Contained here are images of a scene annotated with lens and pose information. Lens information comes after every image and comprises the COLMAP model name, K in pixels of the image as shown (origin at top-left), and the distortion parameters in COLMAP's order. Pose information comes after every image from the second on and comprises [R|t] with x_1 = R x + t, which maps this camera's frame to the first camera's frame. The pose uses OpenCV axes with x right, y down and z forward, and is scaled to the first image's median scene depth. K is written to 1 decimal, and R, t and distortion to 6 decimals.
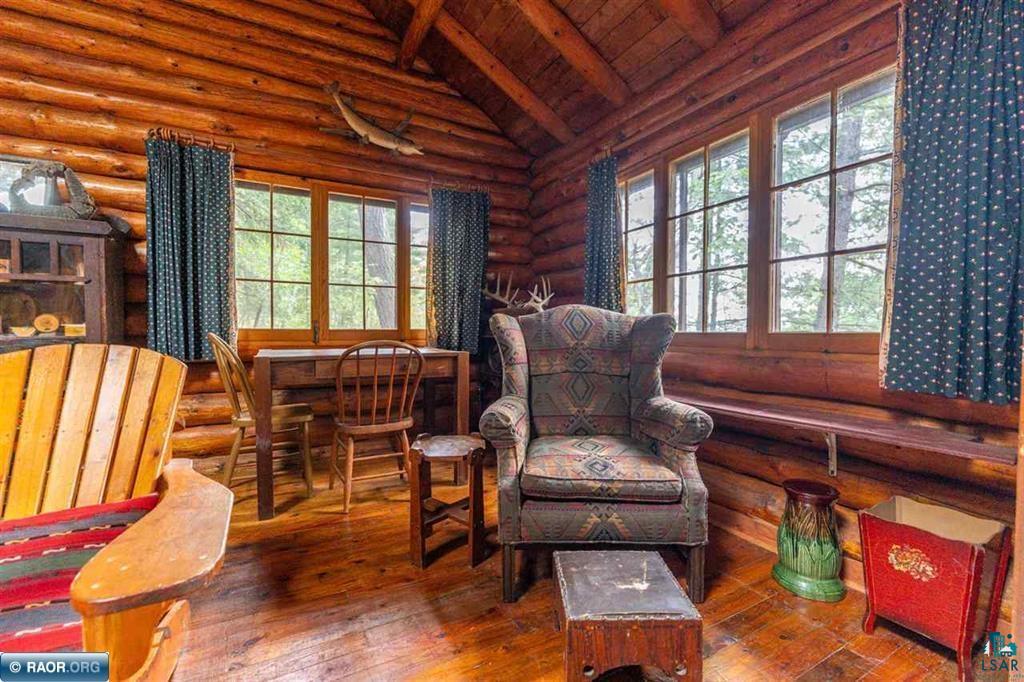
lens RADIAL K [[435.8, 0, 505.7], [0, 435.8, 341.3], [0, 0, 1]] dist [-0.002915, -0.000365]
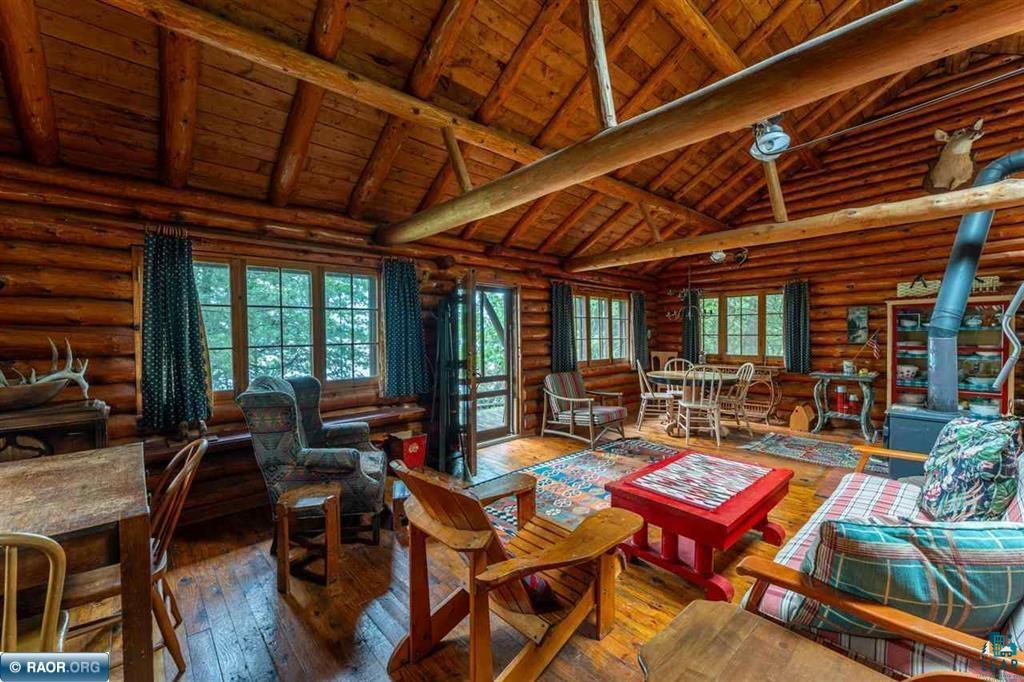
lens RADIAL K [[404.3, 0, 508.6], [0, 404.3, 344.7], [0, 0, 1]] dist [-0.001096, 0.000291]
pose [[-0.253163, -0.028588, 0.967001, -1.179427], [0.029675, 0.998863, 0.037299, -0.195647], [-0.966969, 0.038138, -0.252027, 0.573893]]
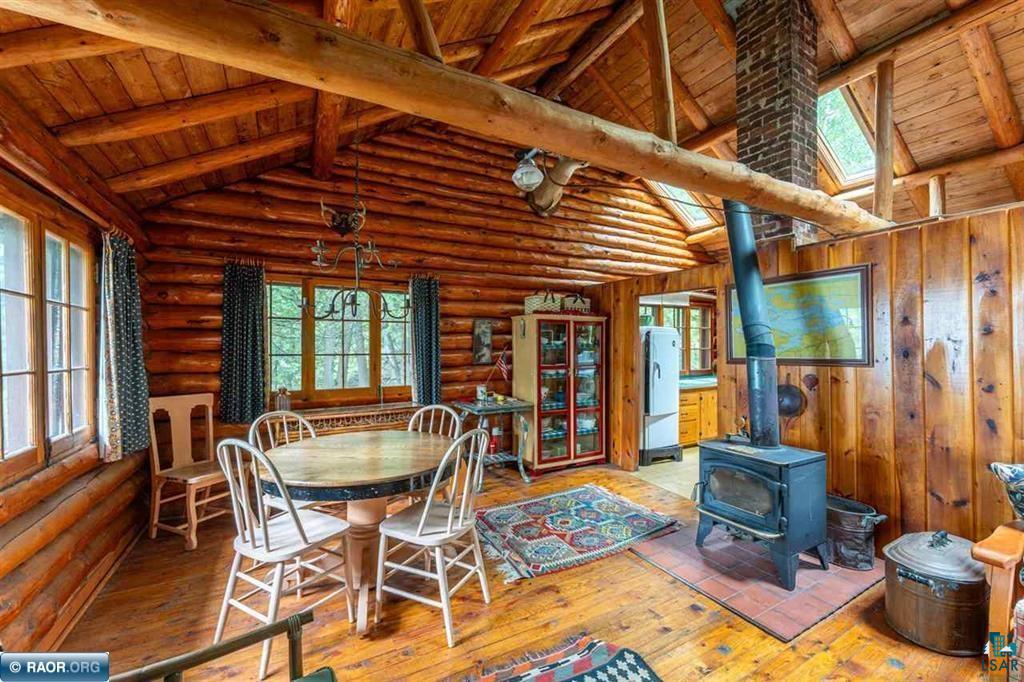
lens RADIAL K [[404.3, 0, 508.6], [0, 404.3, 344.7], [0, 0, 1]] dist [-0.001096, 0.000291]
pose [[-0.999703, -0.003302, -0.024152, 0.529527], [-0.003761, 0.999813, 0.018967, -0.182107], [0.024085, 0.019052, -0.999528, -0.051865]]
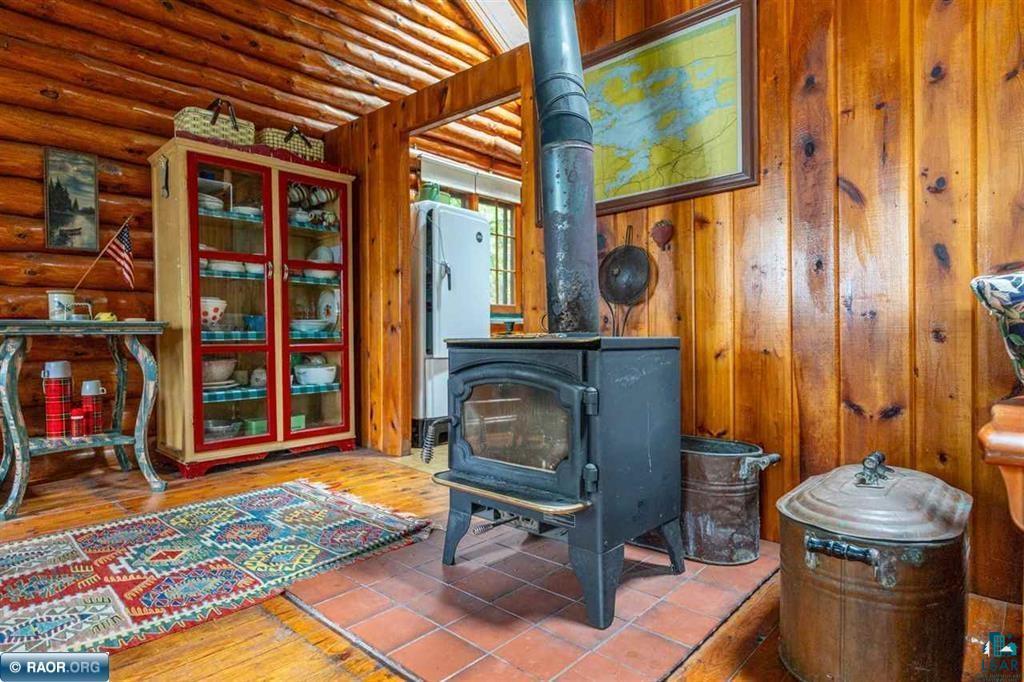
lens RADIAL K [[563.0, 0, 505.5], [0, 563.0, 344.6], [0, 0, 1]] dist [-0.000251, 0.000292]
pose [[-0.943343, 0.008875, -0.331701, 0.110946], [-0.003879, 0.999279, 0.037769, 0.109493], [0.331797, 0.036916, -0.942628, -0.489915]]
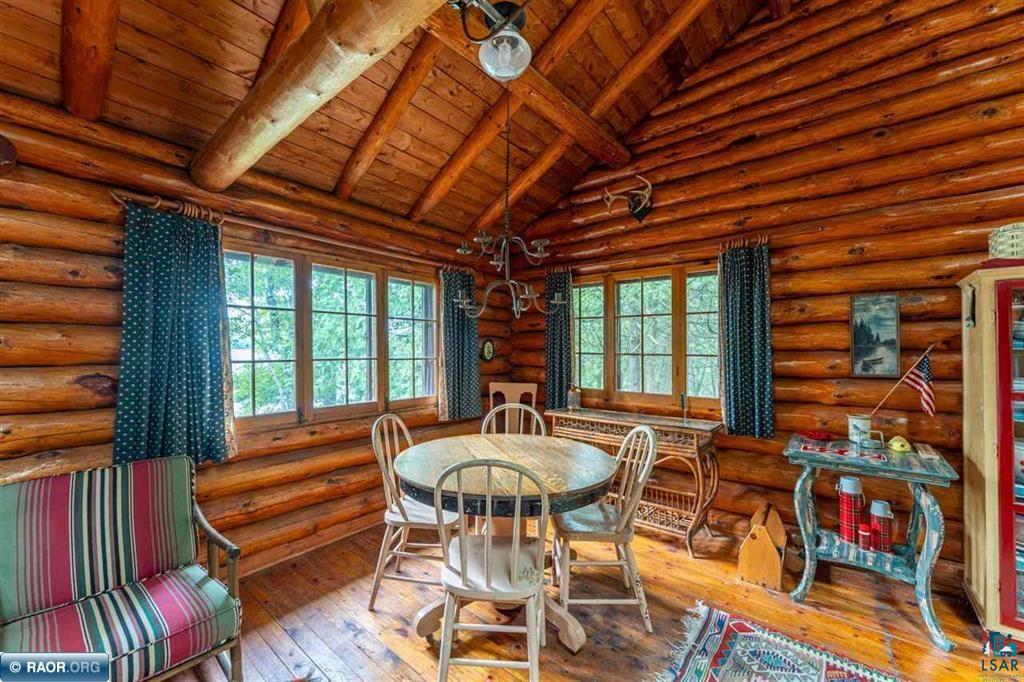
lens RADIAL K [[404.3, 0, 508.6], [0, 404.3, 344.7], [0, 0, 1]] dist [-0.001096, 0.000291]
pose [[-0.388488, 0.001104, 0.921453, -0.000049], [0.015162, 0.999872, 0.005194, -0.158113], [-0.921329, 0.015989, -0.388455, -0.715488]]
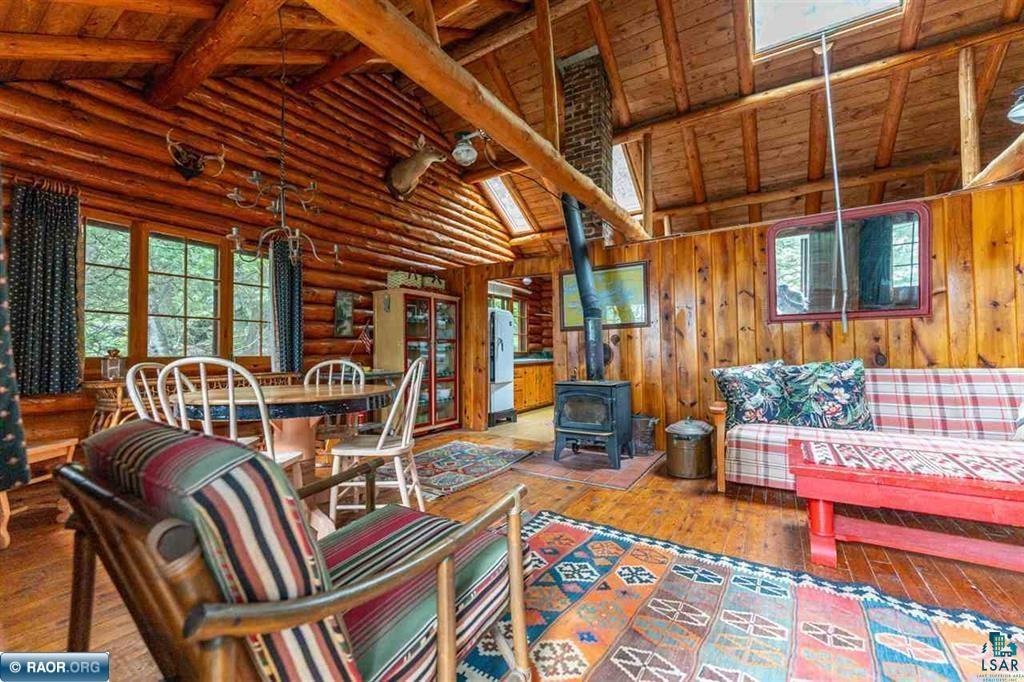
lens RADIAL K [[413.3, 0, 507.8], [0, 413.3, 343.1], [0, 0, 1]] dist [0.000604, 0.000307]
pose [[-0.868228, -0.009035, -0.496083, 0.910682], [-0.006470, 0.999955, -0.006888, -0.012311], [0.496123, -0.002771, -0.868248, 0.093993]]
